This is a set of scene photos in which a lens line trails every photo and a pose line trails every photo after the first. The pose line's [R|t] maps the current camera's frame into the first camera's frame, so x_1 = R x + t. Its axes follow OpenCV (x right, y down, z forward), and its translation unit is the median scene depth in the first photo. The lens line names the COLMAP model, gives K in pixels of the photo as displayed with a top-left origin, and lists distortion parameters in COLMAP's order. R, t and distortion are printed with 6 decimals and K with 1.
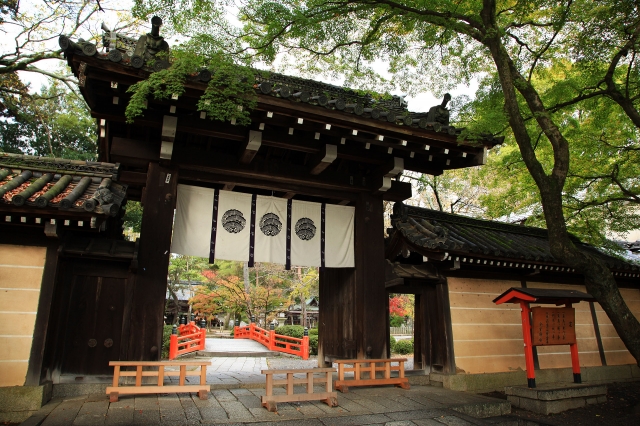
lens RADIAL K [[432.9, 0, 320.0], [0, 432.9, 213.0], [0, 0, 1]] dist [-0.001581, 0.001673]
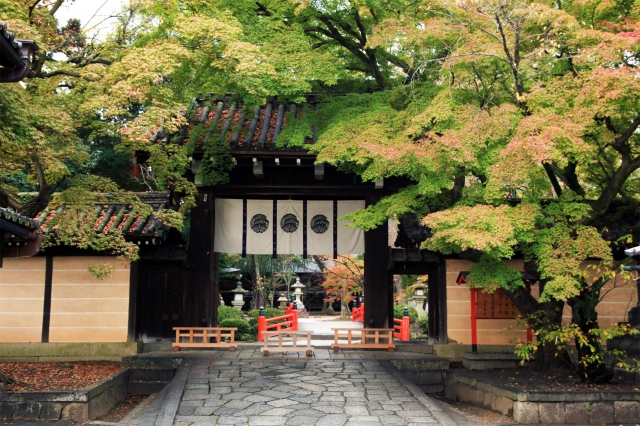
lens RADIAL K [[828.8, 0, 320.0], [0, 828.8, 213.0], [0, 0, 1]] dist [0.520261, 0.001708]
pose [[0.931867, -0.052225, -0.359021, 0.847055], [0.100020, 0.988217, 0.115861, -0.277149], [0.348739, -0.143877, 0.926110, -1.198941]]
